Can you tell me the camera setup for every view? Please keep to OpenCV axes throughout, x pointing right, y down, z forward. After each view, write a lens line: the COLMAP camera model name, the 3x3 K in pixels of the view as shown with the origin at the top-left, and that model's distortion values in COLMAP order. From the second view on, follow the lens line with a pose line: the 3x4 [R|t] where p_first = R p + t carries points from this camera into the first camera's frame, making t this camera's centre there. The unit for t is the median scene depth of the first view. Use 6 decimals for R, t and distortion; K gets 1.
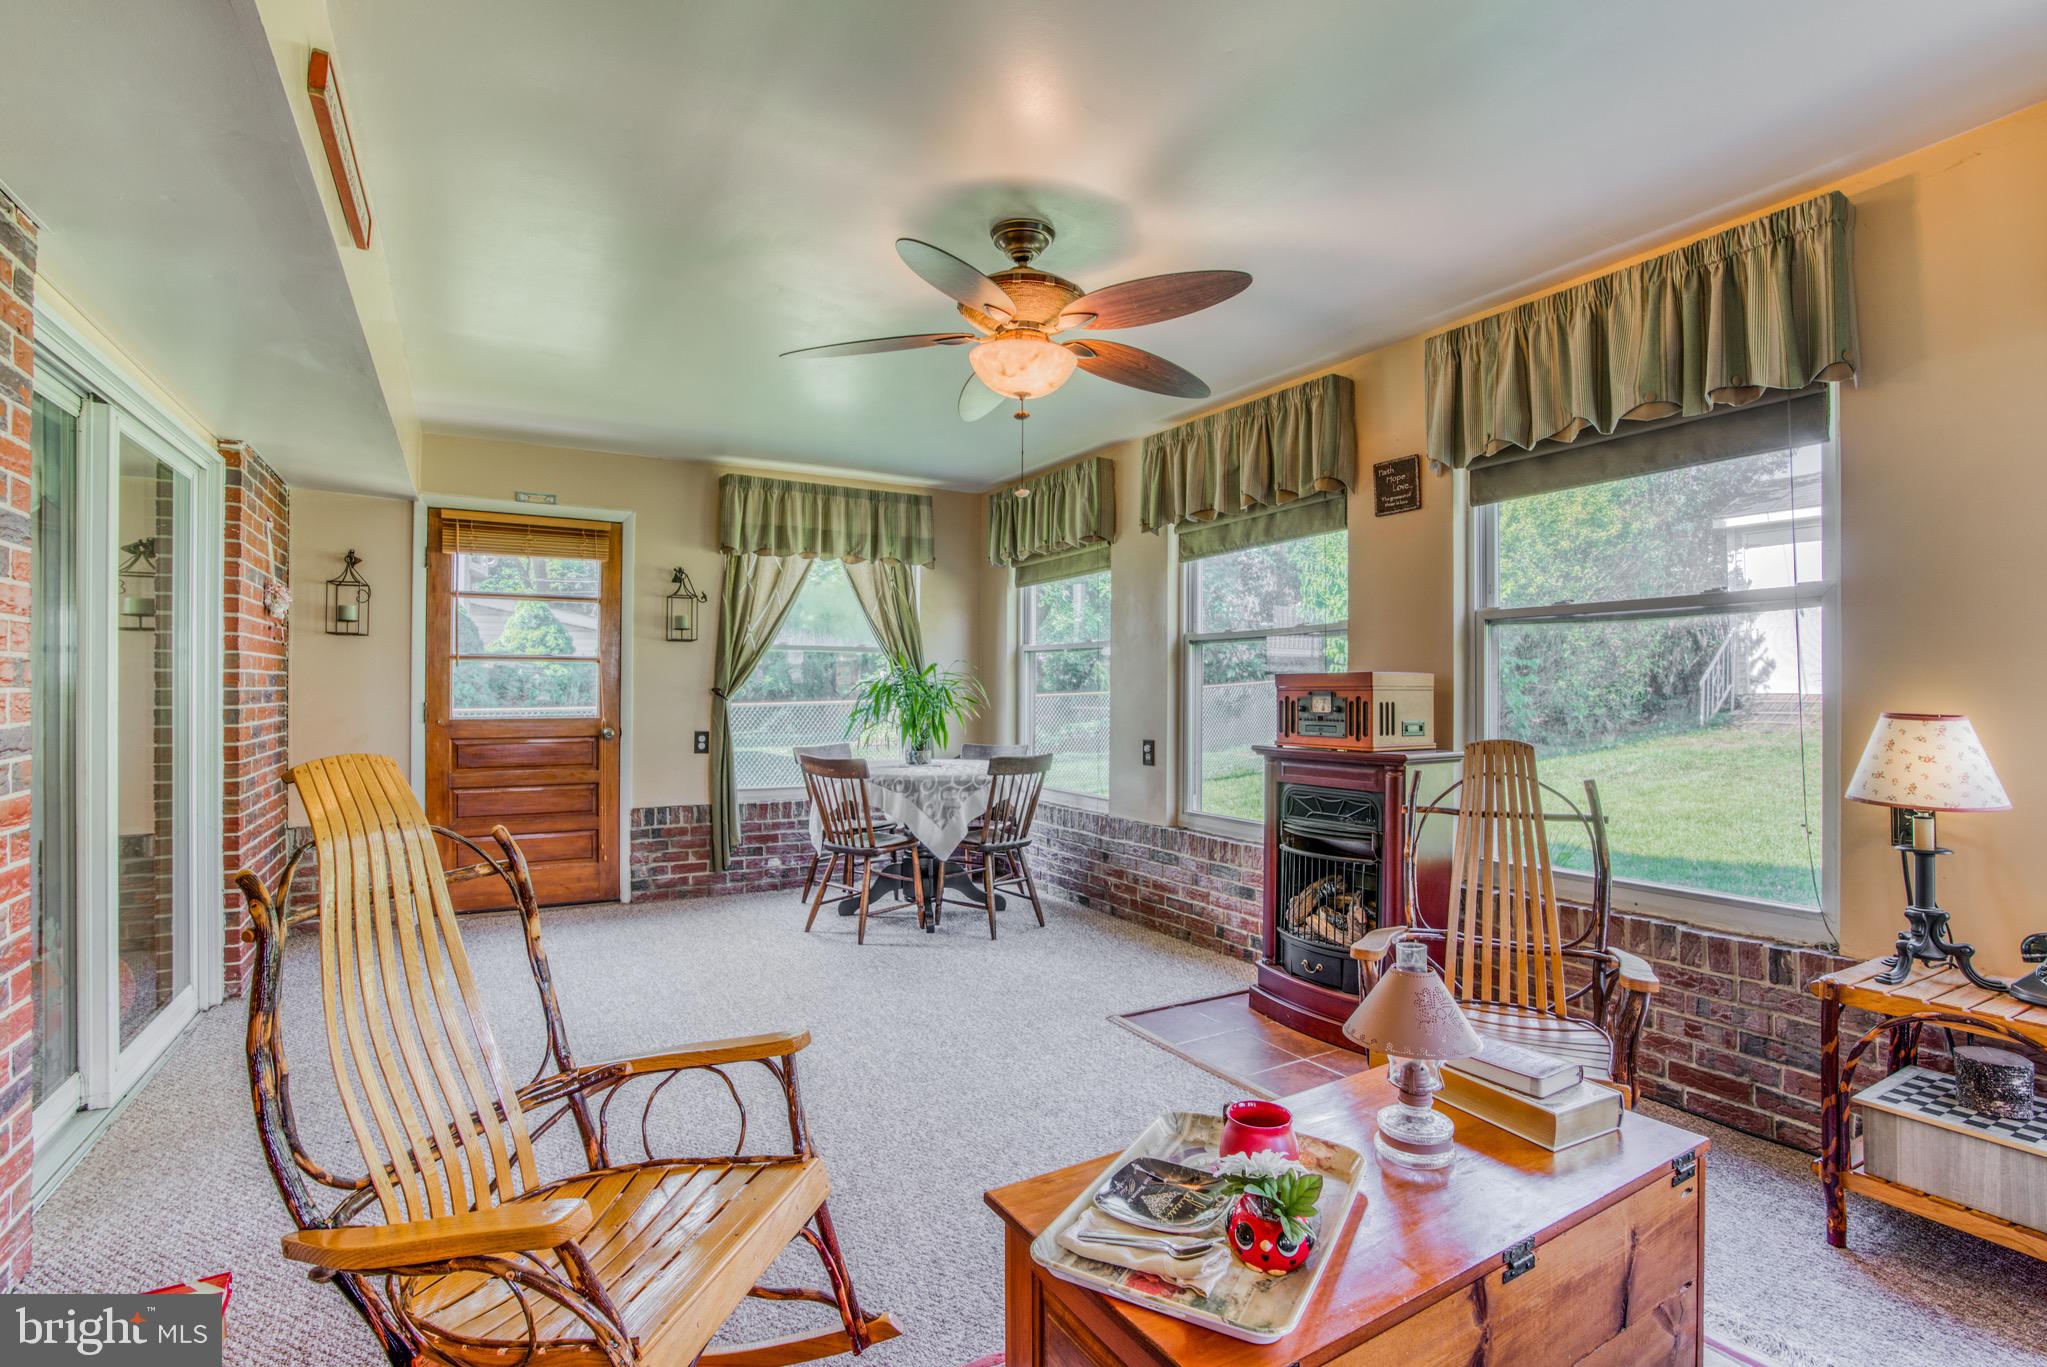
lens RADIAL K [[939.5, 0, 1008.4], [0, 939.5, 693.8], [0, 0, 1]] dist [-0.064746, 0.023991]
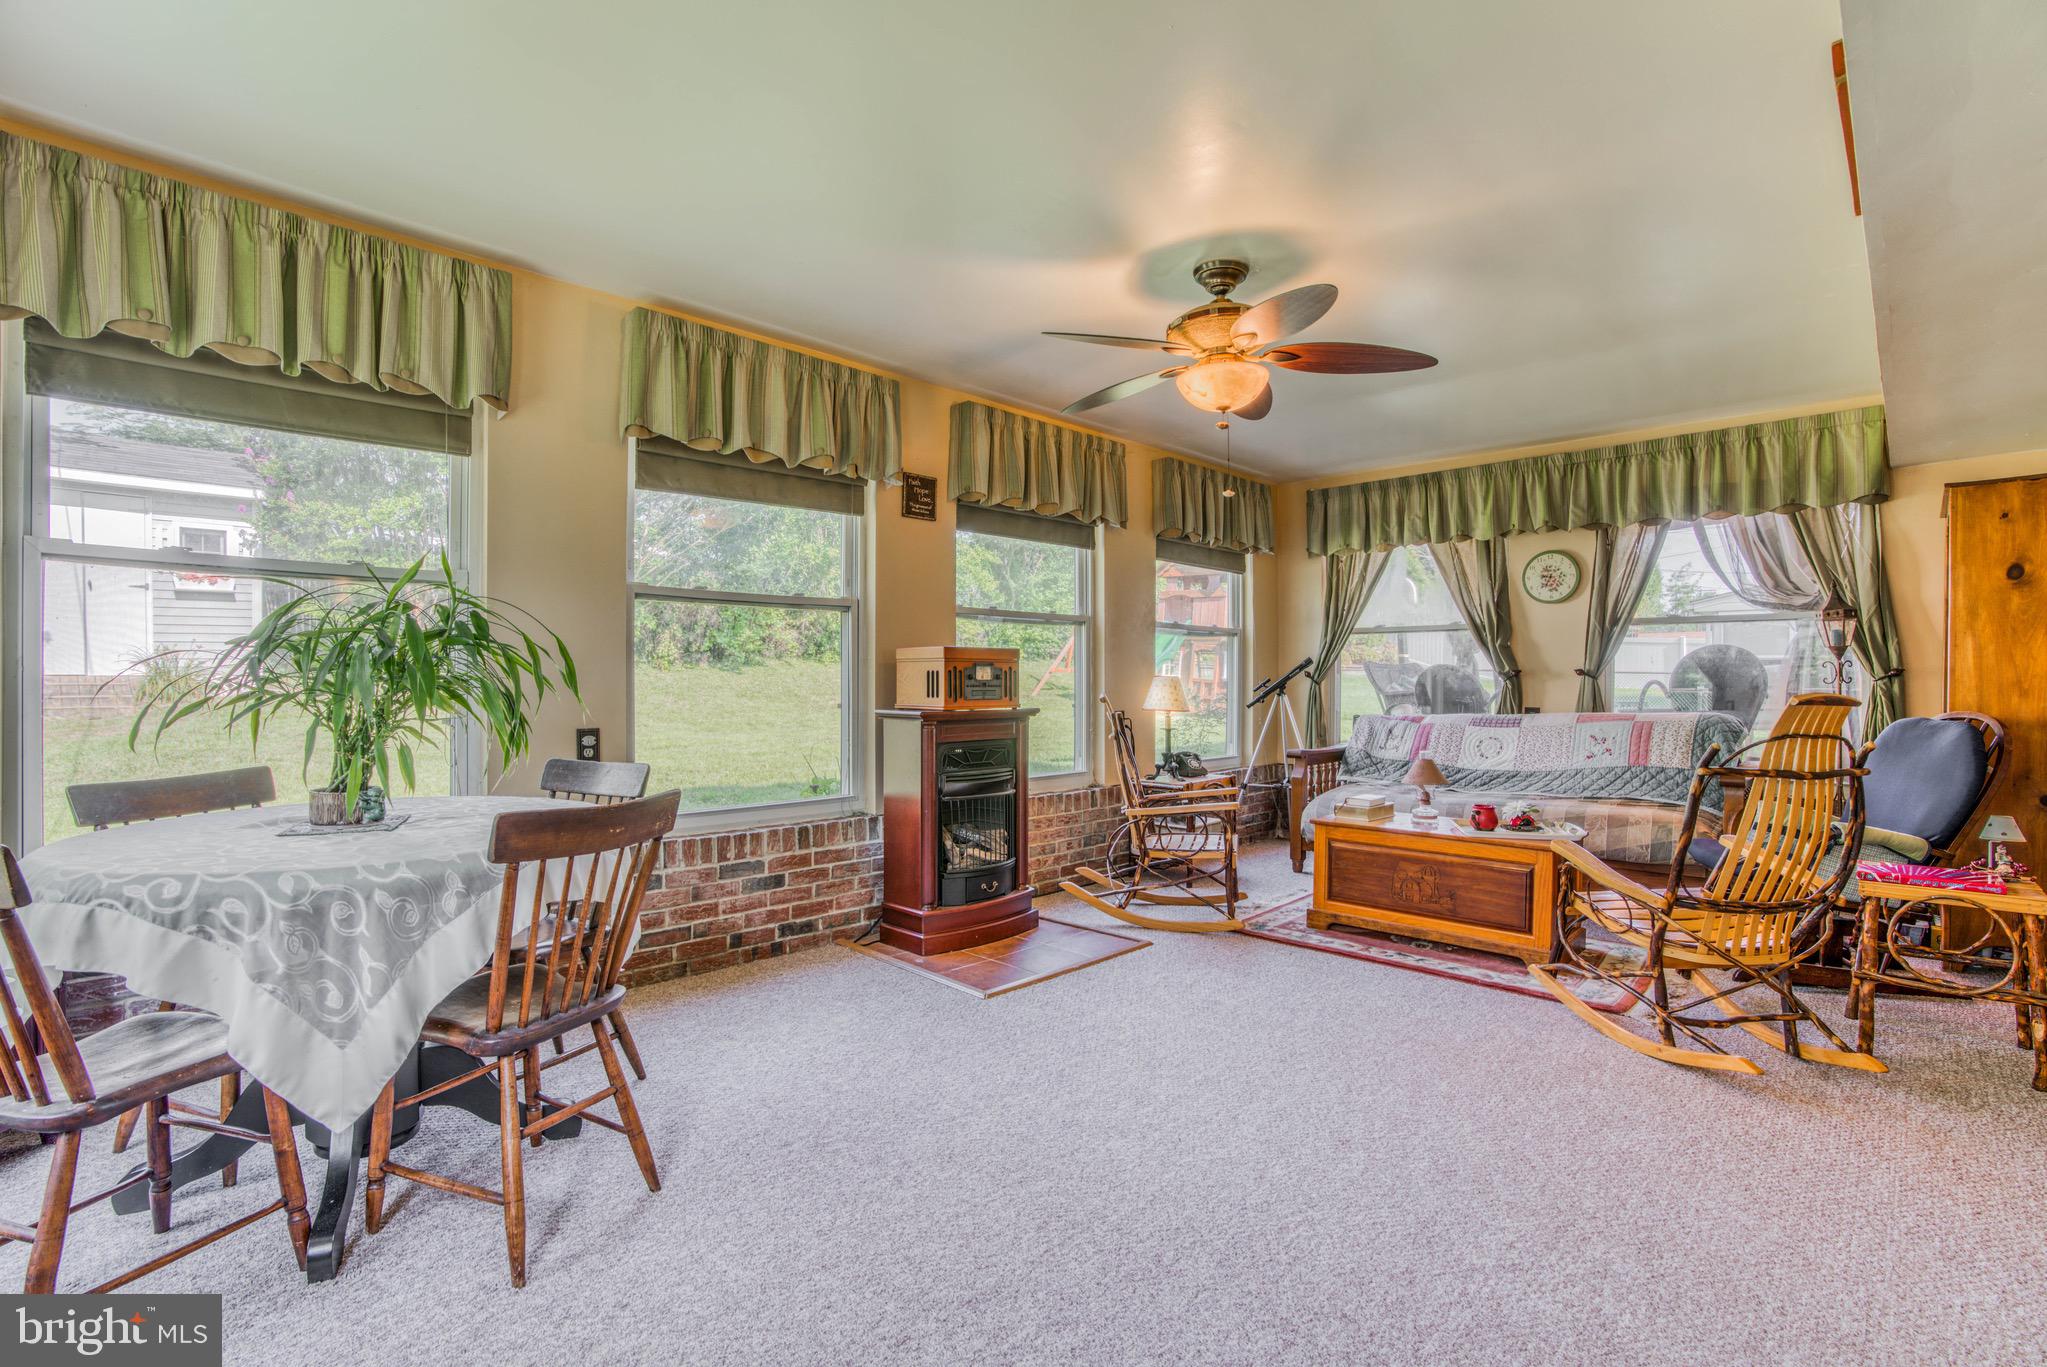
lens RADIAL K [[939.5, 0, 1008.4], [0, 939.5, 693.8], [0, 0, 1]] dist [-0.064746, 0.023991]
pose [[-0.255287, -0.013839, 0.966766, -0.840472], [-0.000598, 0.999900, 0.014156, 0.020410], [-0.966865, 0.003036, -0.255270, 1.240993]]
